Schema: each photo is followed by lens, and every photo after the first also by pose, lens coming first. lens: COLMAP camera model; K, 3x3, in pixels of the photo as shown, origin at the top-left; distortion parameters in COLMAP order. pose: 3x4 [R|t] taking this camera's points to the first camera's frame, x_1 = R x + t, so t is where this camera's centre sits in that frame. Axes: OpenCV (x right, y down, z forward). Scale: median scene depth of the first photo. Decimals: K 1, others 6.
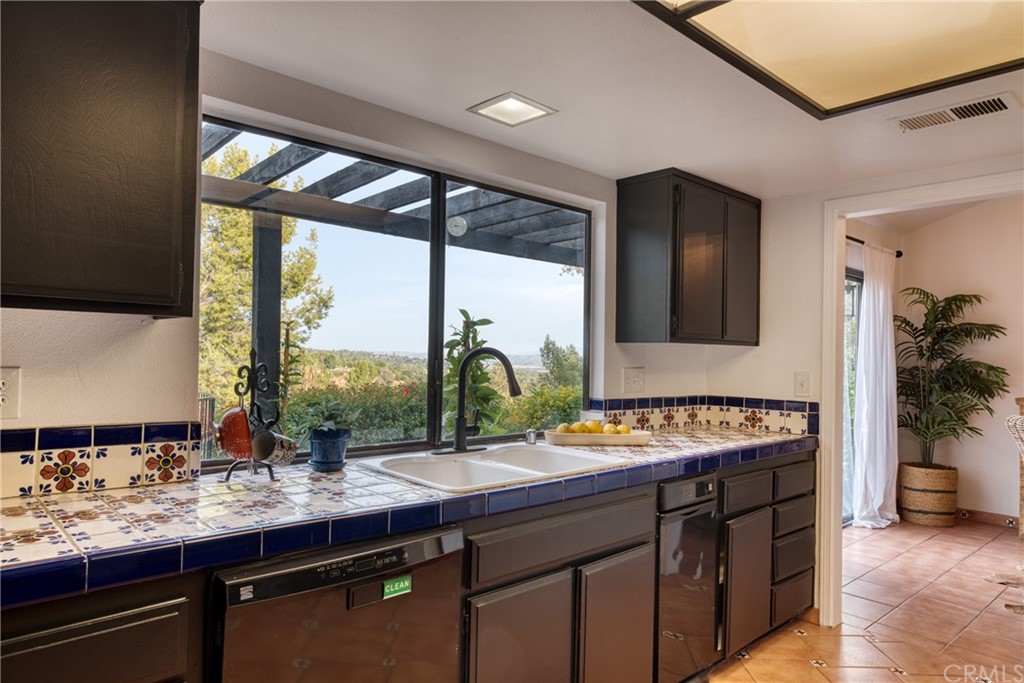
lens RADIAL K [[638.3, 0, 519.9], [0, 638.3, 342.2], [0, 0, 1]] dist [0.009638, 0.001275]
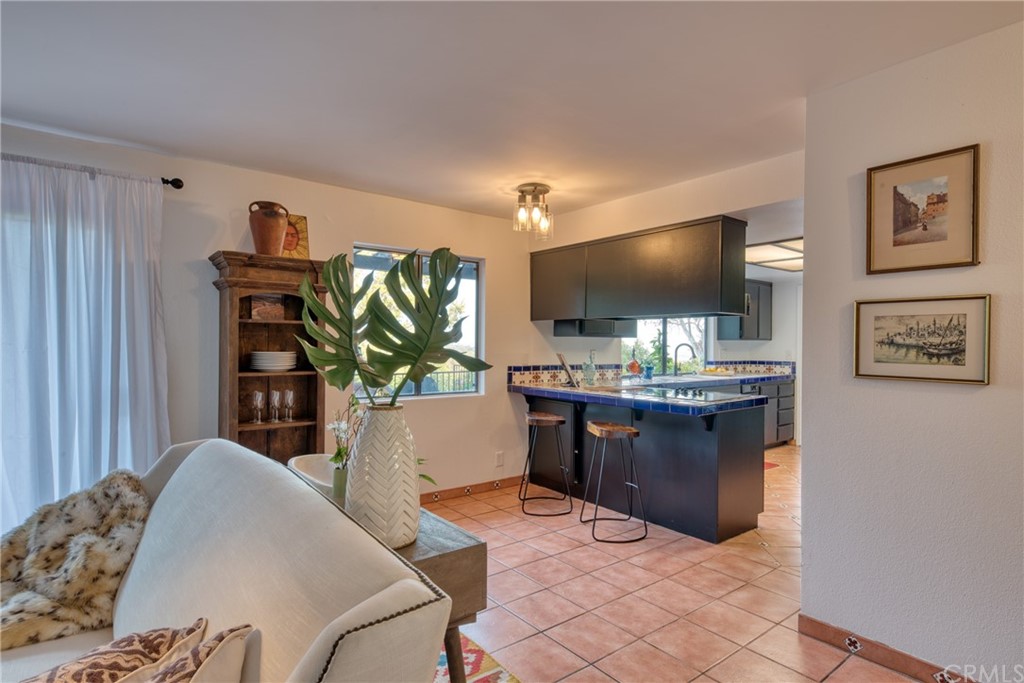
lens RADIAL K [[542.8, 0, 507.2], [0, 542.8, 345.6], [0, 0, 1]] dist [0.003144, -0.000178]
pose [[0.996519, -0.013695, -0.082238, -0.500555], [0.015628, 0.999616, 0.022902, -0.039246], [0.081892, -0.024107, 0.996350, -1.247504]]
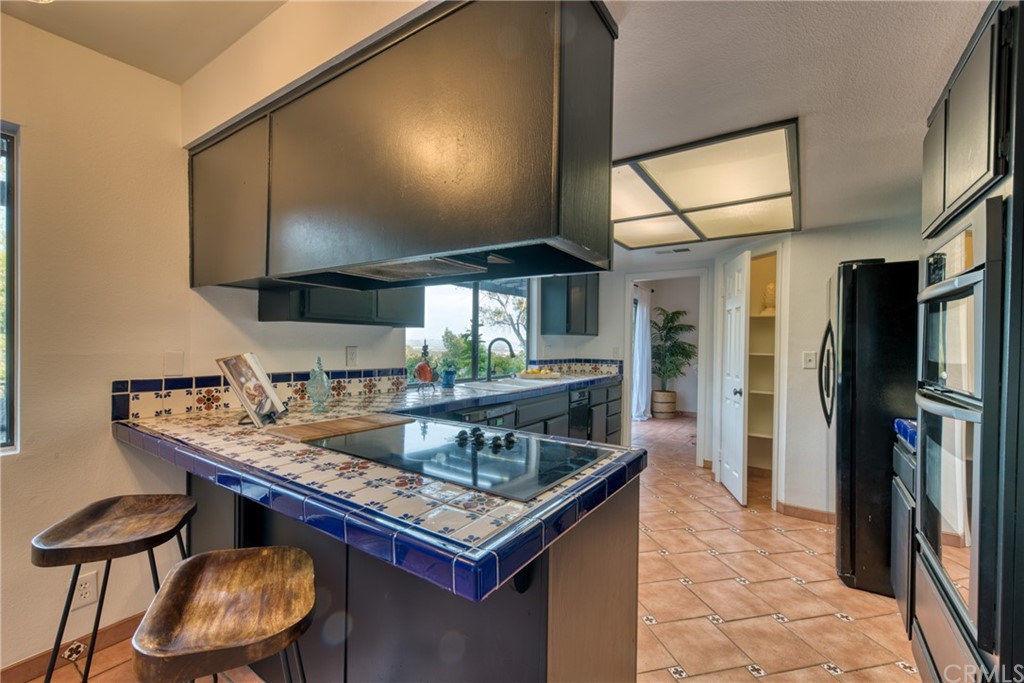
lens RADIAL K [[434.8, 0, 527.1], [0, 434.8, 343.5], [0, 0, 1]] dist [0.004081, 0.000055]
pose [[0.966710, -0.007511, 0.255764, -0.261573], [0.000239, 0.999595, 0.028451, -0.010735], [-0.255875, -0.027443, 0.966320, -0.419572]]
